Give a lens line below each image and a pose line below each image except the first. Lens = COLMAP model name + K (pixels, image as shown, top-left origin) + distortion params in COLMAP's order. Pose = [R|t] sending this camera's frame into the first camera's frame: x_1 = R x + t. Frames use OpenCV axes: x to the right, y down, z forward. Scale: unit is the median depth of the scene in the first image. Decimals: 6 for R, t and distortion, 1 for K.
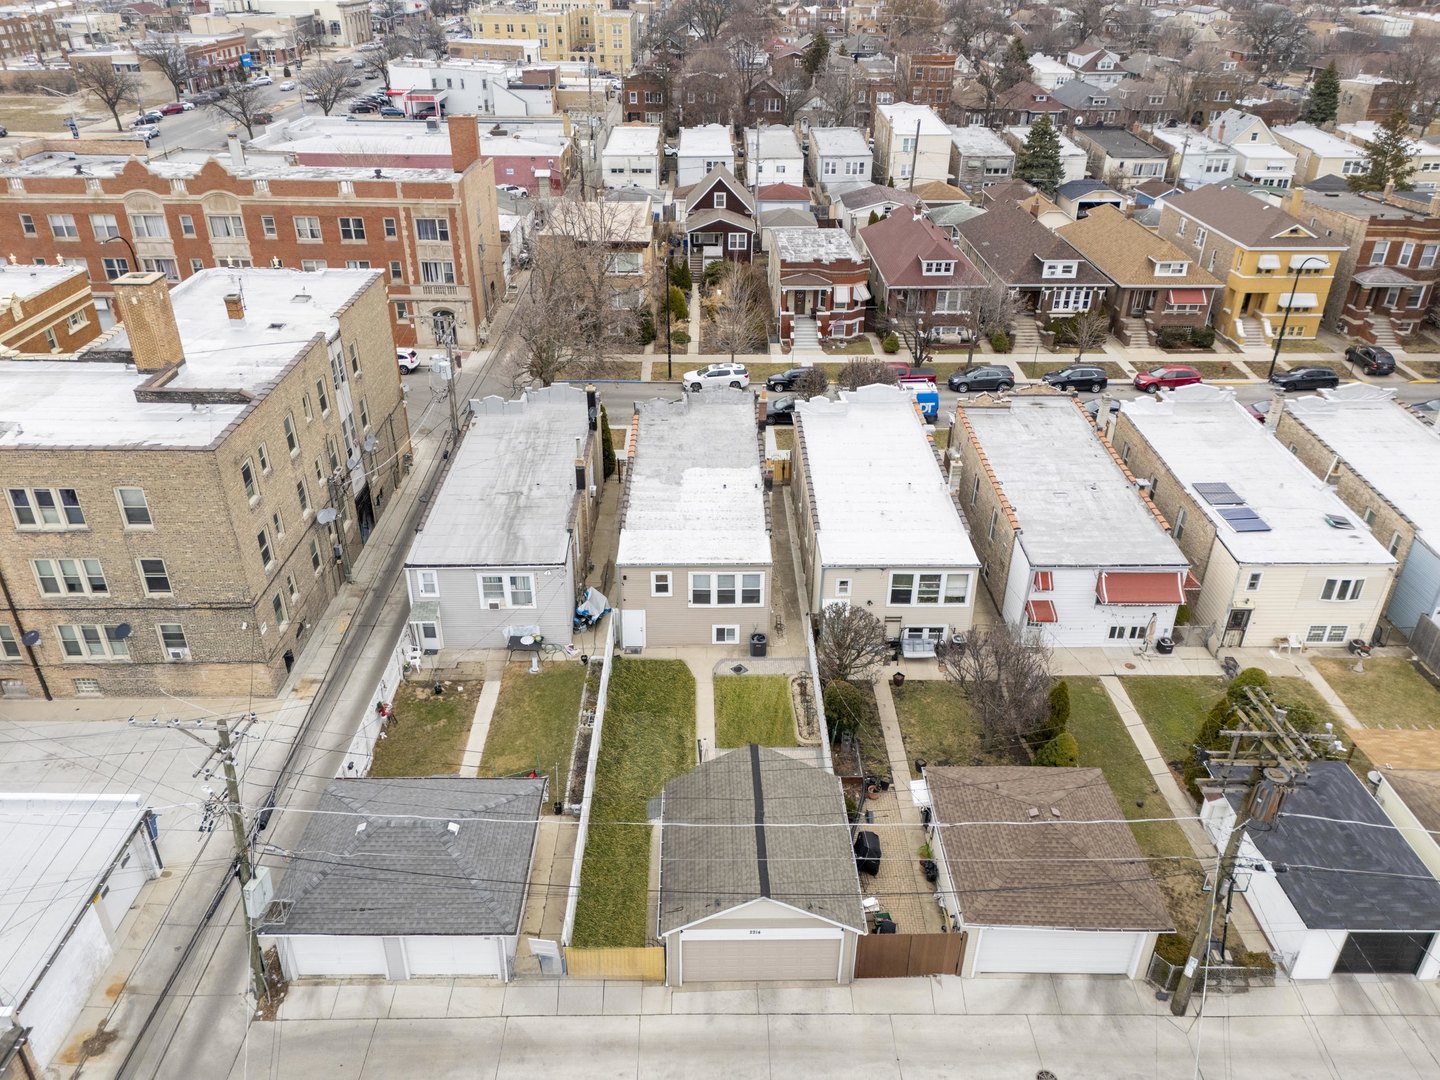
lens RADIAL K [[1049.6, 0, 728.3], [0, 1049.6, 542.7], [0, 0, 1]] dist [0.056568, -0.037804]
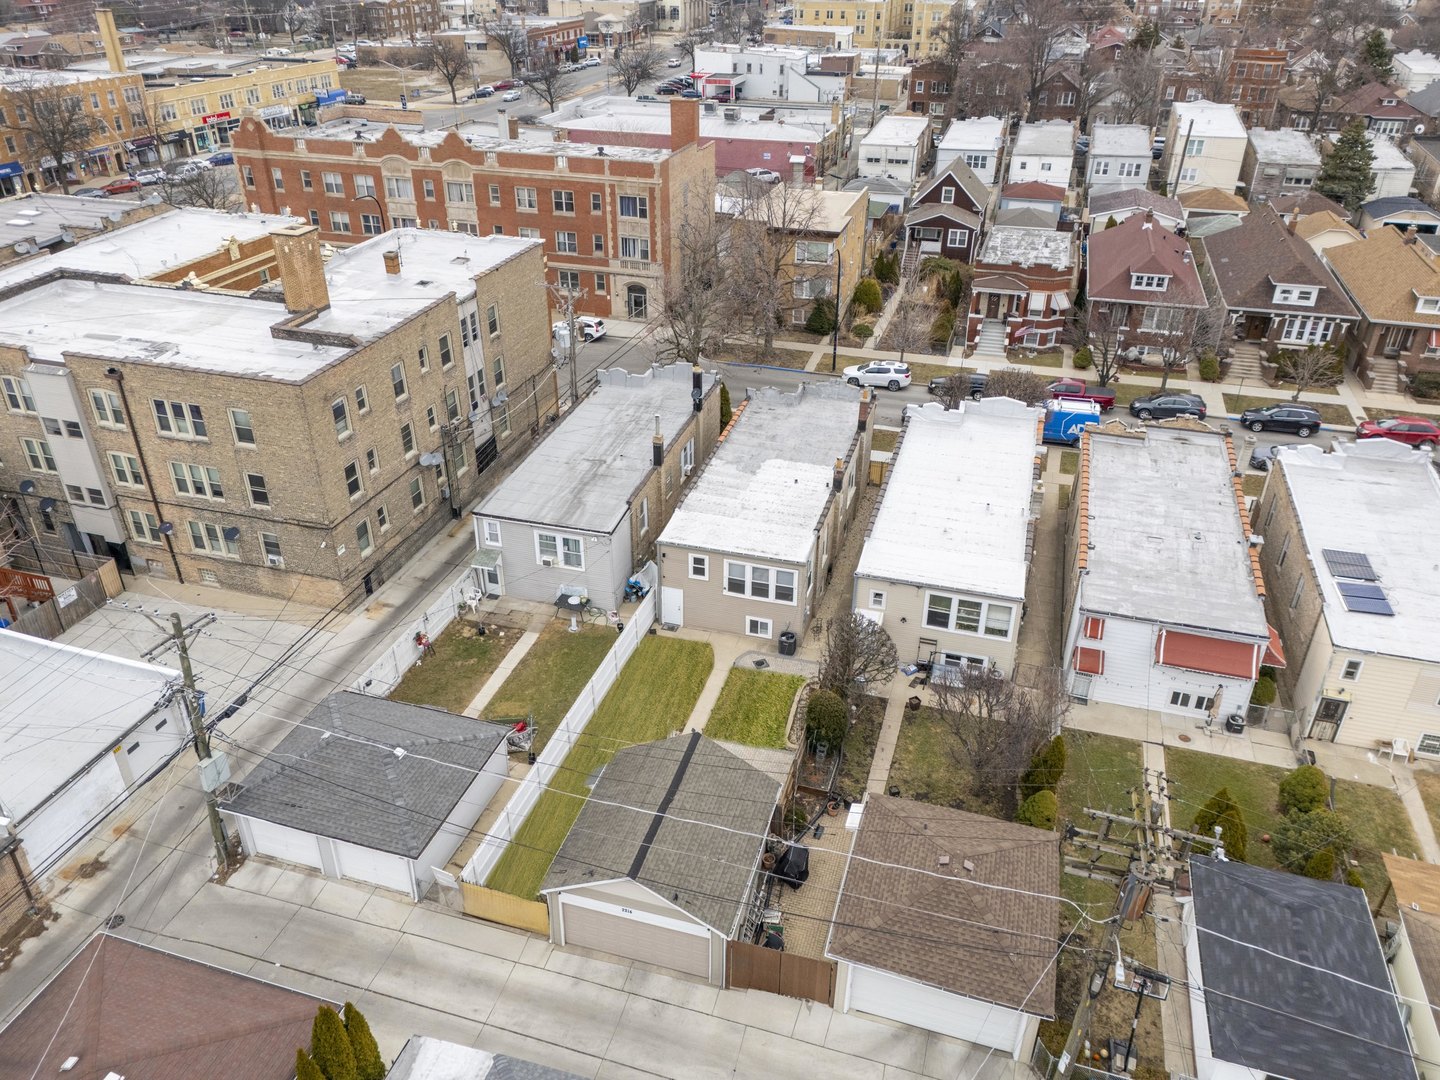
lens RADIAL K [[1049.6, 0, 720.1], [0, 1049.6, 543.5], [0, 0, 1]] dist [0.056568, -0.037804]
pose [[0.953848, 0.148637, -0.260925, 0.208226], [-0.145877, 0.988847, 0.030024, -0.015787], [0.262477, 0.009425, 0.964892, 0.025471]]
